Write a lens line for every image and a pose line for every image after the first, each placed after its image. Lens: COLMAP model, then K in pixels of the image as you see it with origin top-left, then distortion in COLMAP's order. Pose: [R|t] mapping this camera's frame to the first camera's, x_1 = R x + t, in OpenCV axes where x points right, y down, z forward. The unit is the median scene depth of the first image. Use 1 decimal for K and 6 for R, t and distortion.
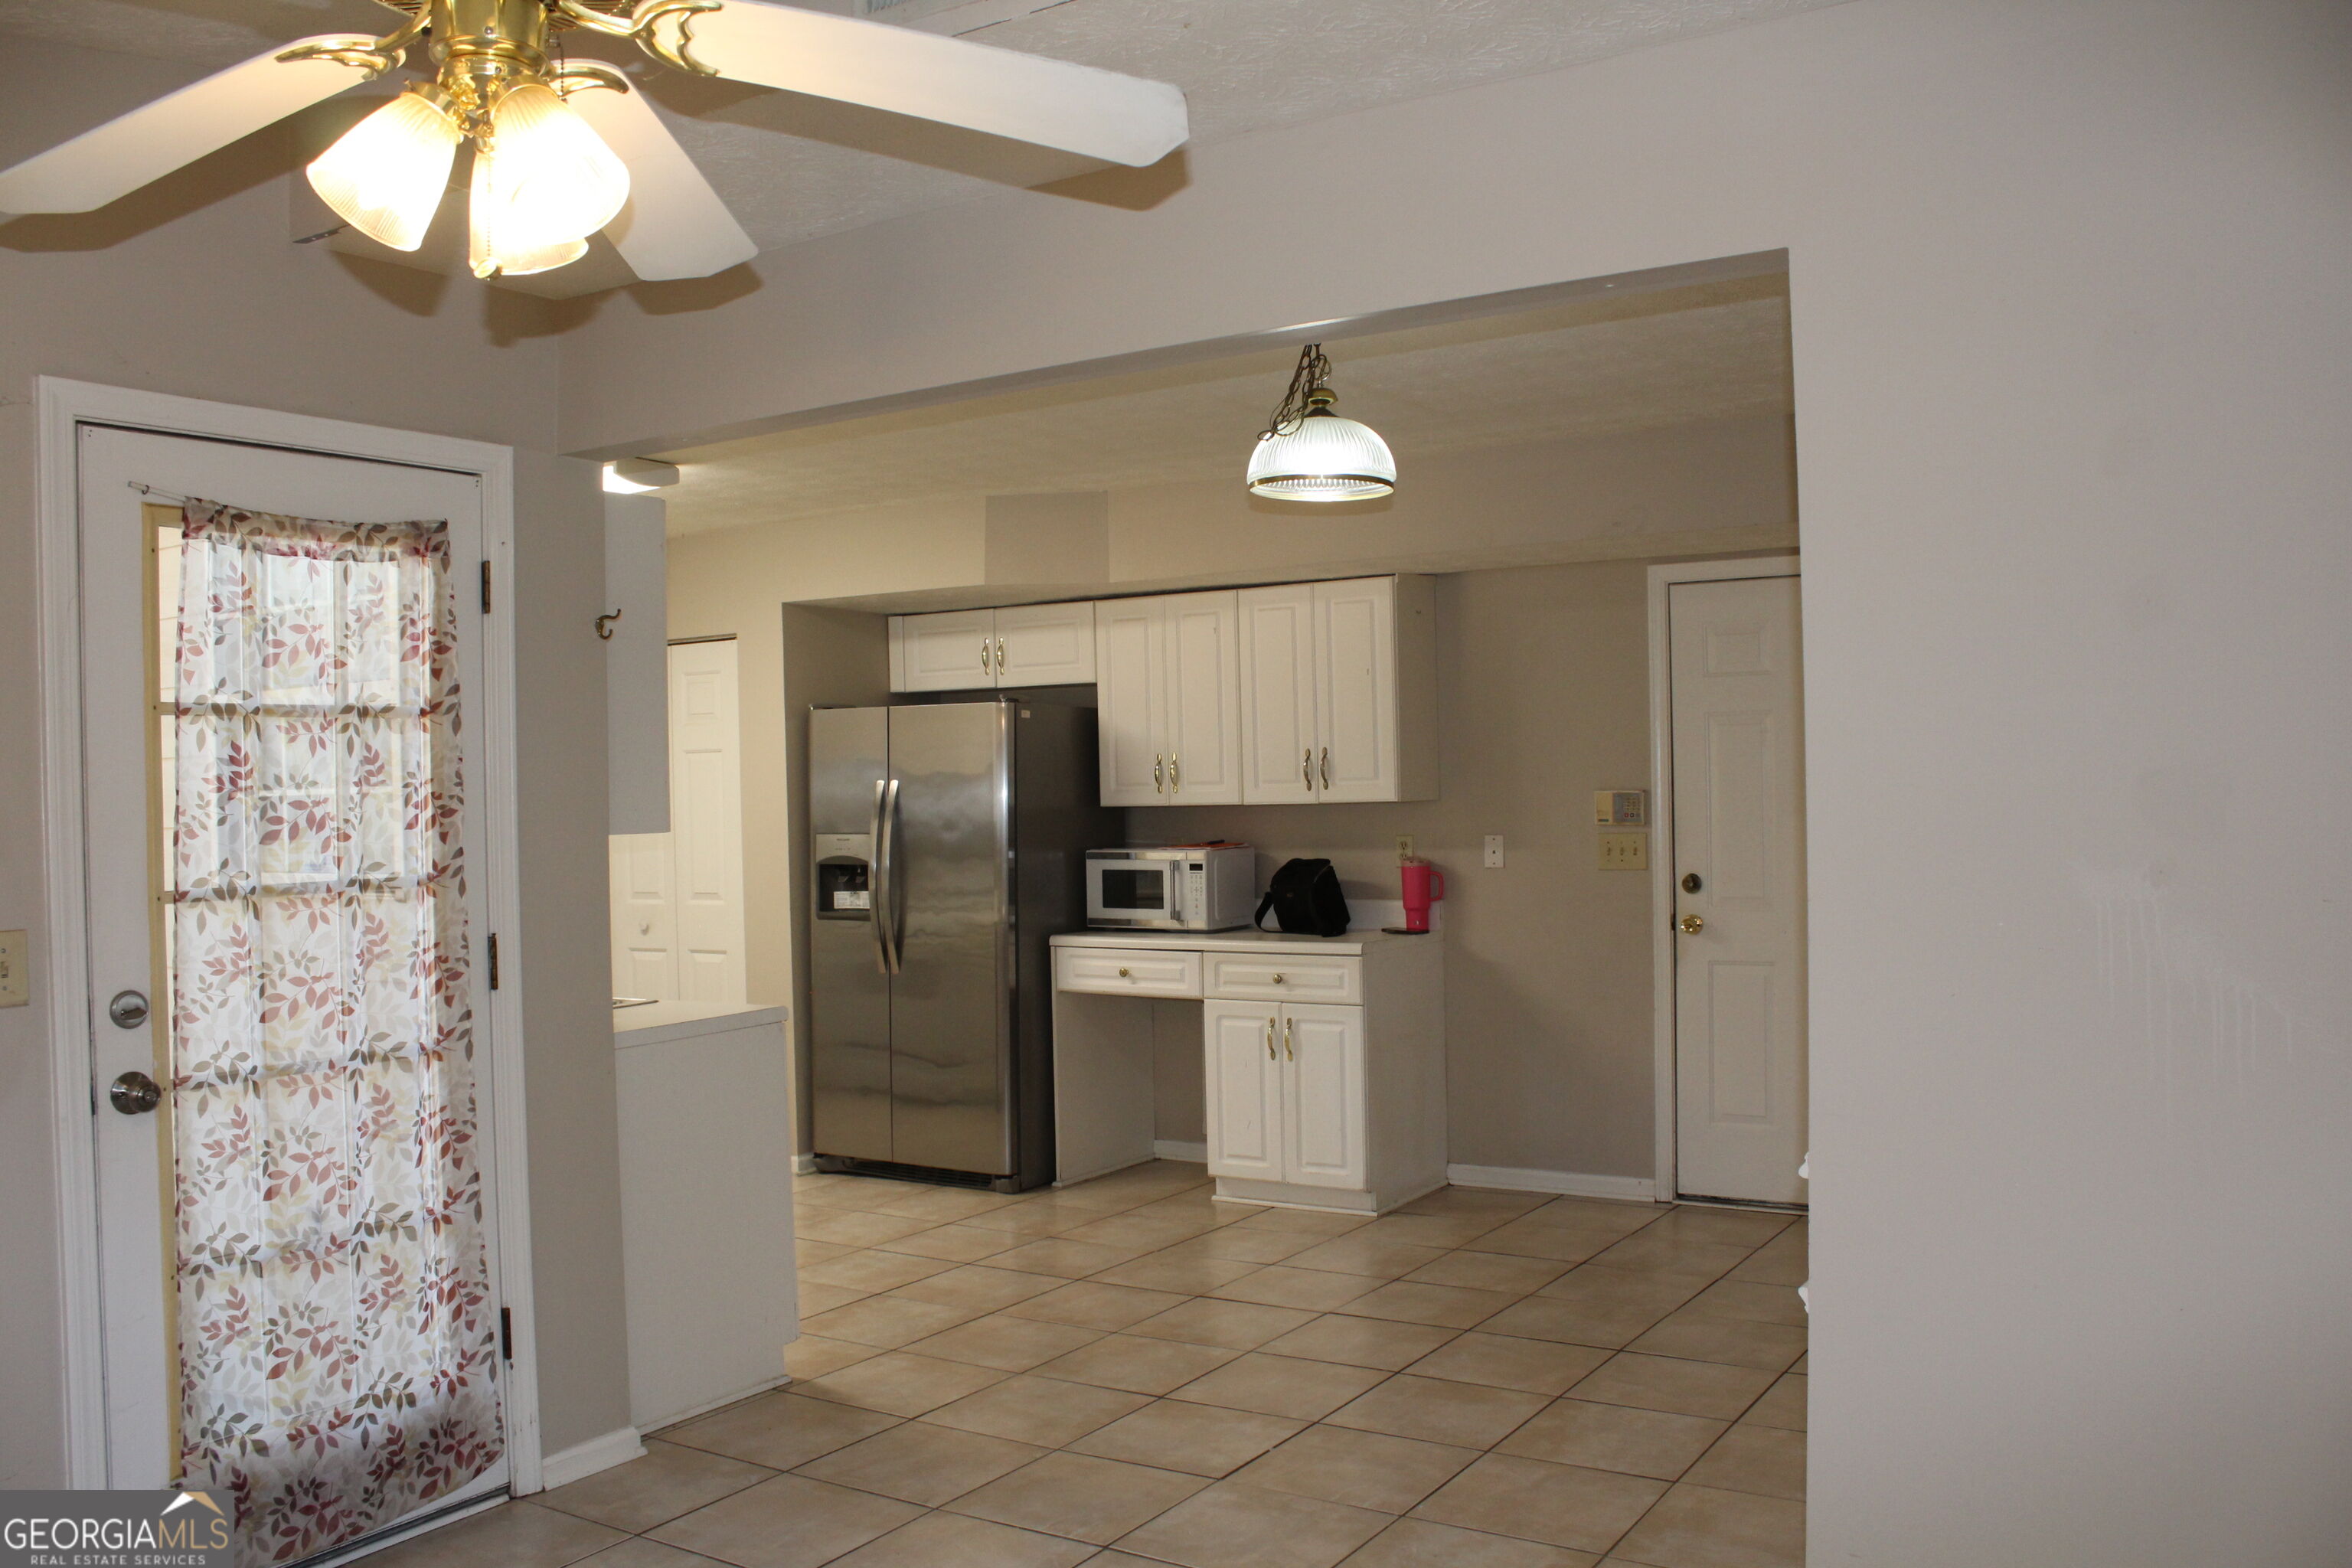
lens RADIAL K [[1915.1, 0, 1164.6], [0, 1915.1, 796.3], [0, 0, 1]] dist [-0.170815, 0.143201]
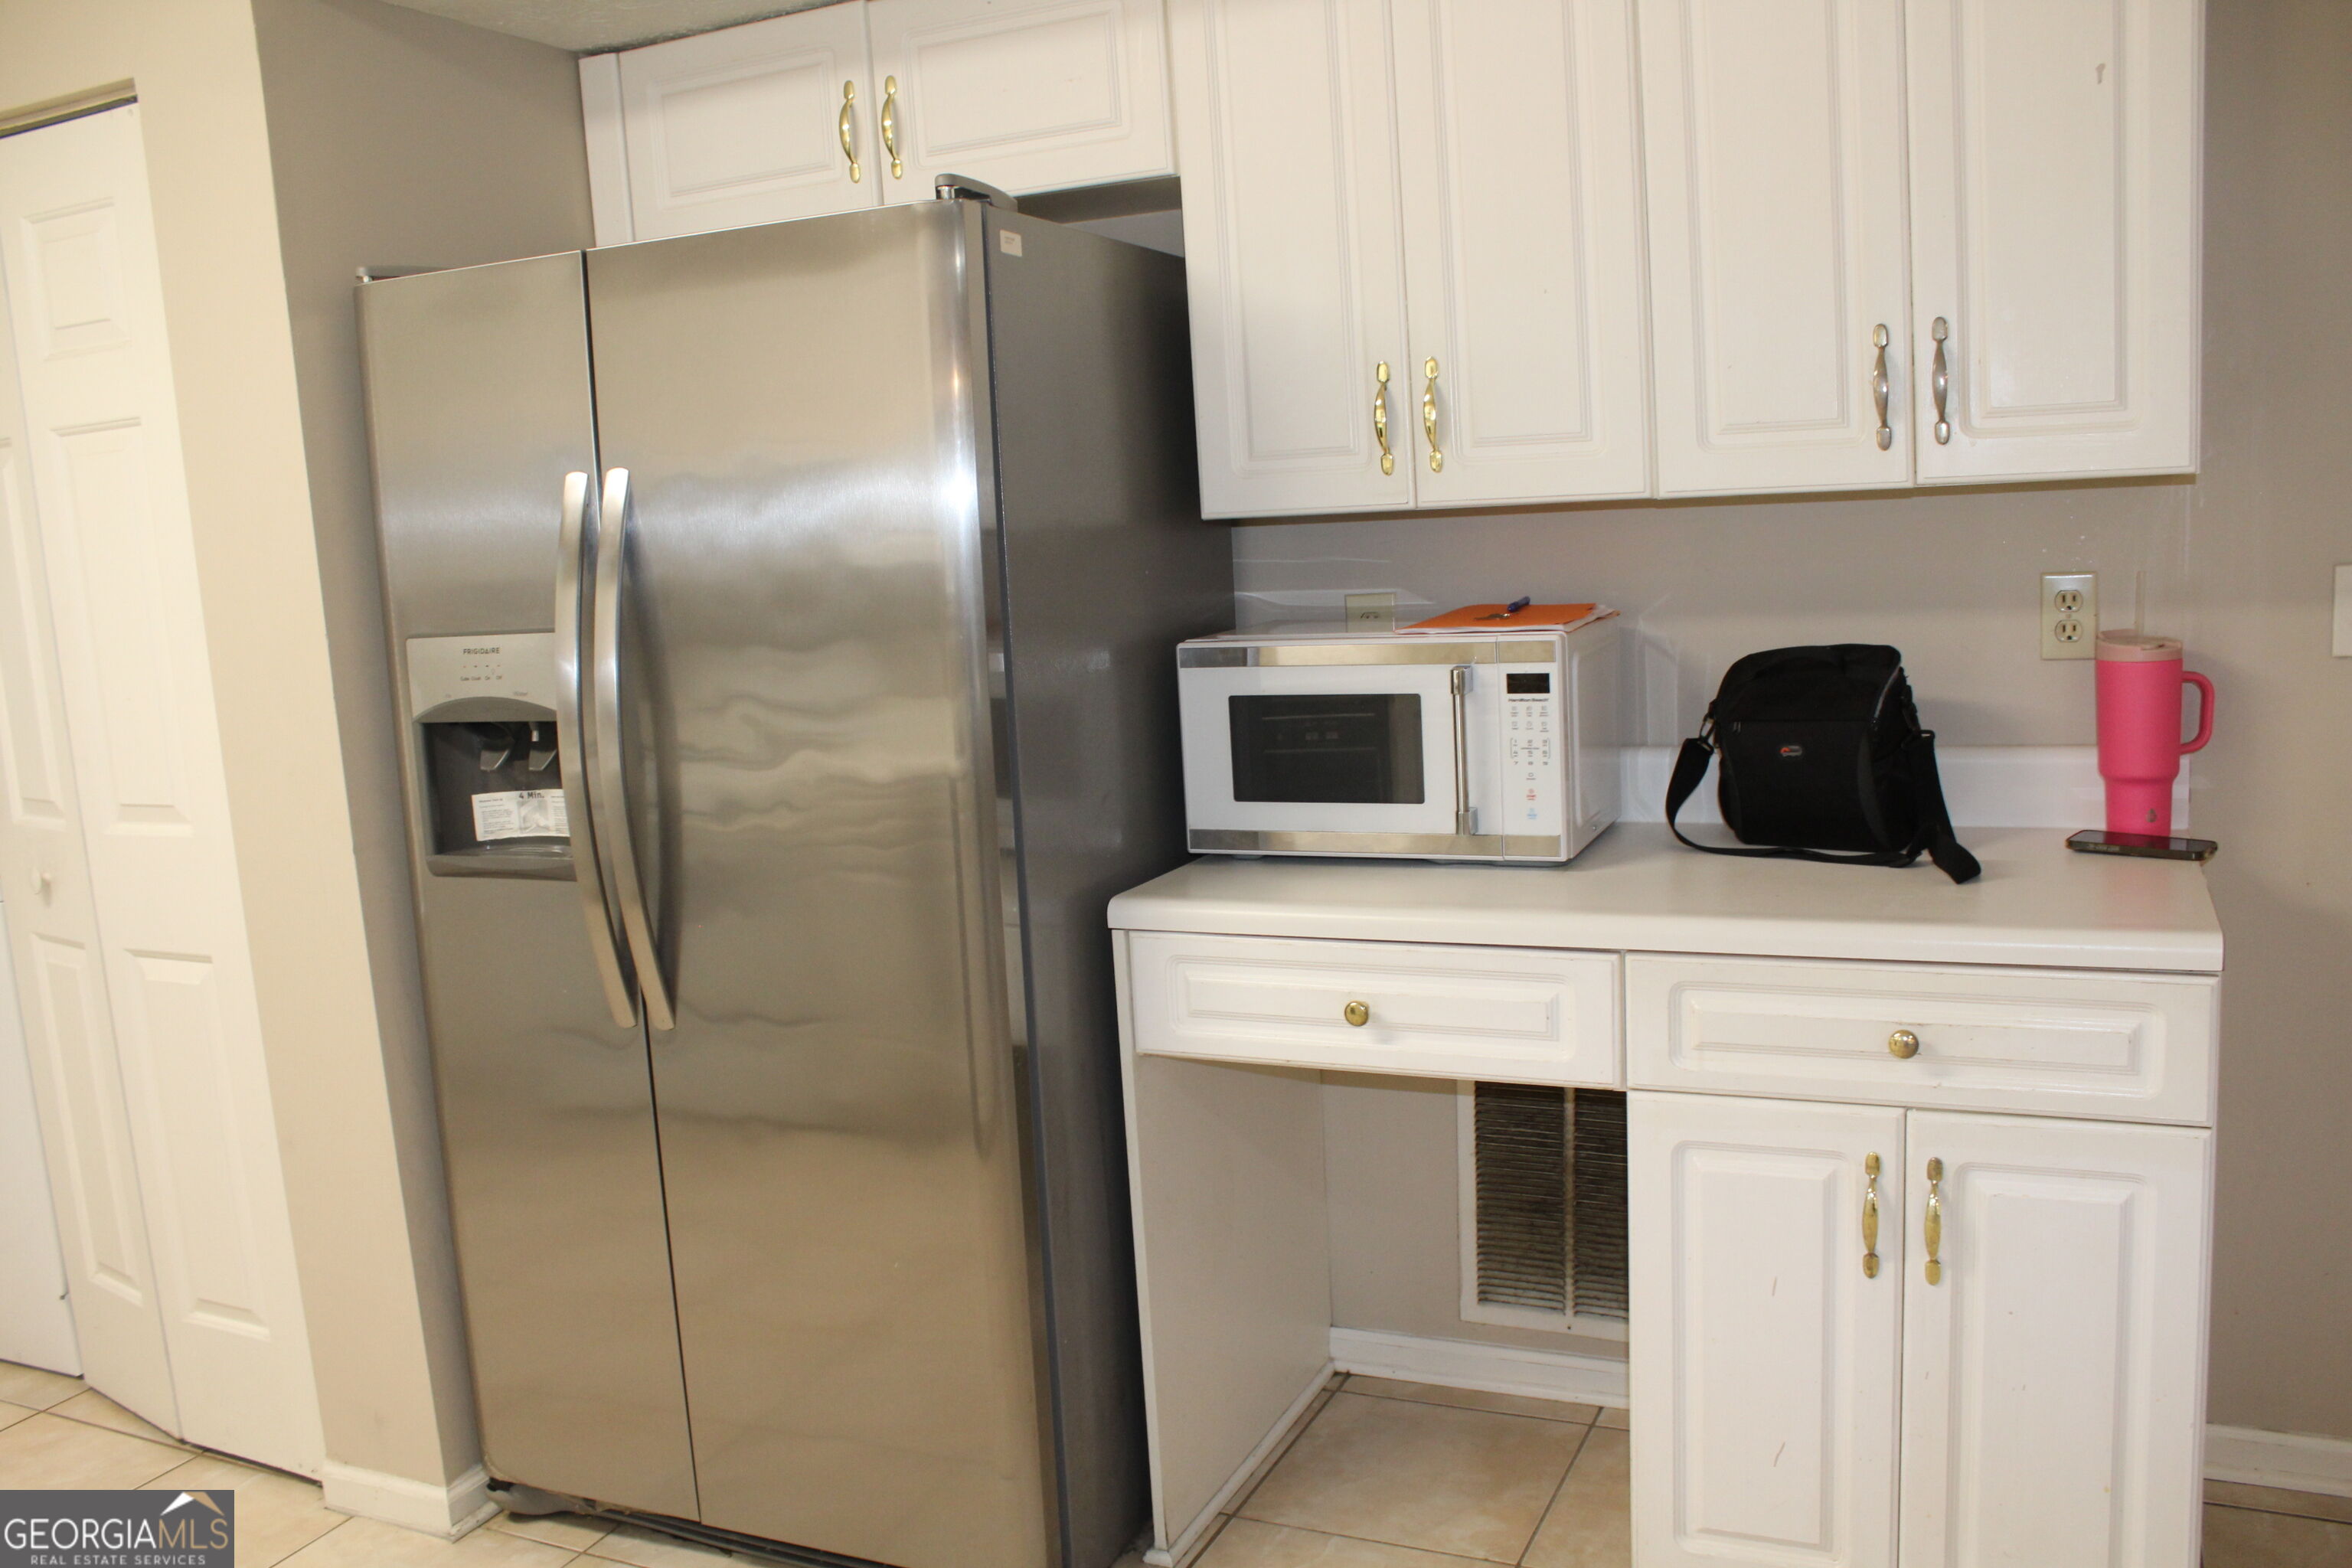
lens RADIAL K [[1915.1, 0, 1164.6], [0, 1915.1, 796.3], [0, 0, 1]] dist [-0.170815, 0.143201]
pose [[0.991132, -0.058197, 0.119458, -0.089048], [0.040895, 0.988951, 0.142492, 0.005385], [-0.126430, -0.136343, 0.982561, 0.656645]]
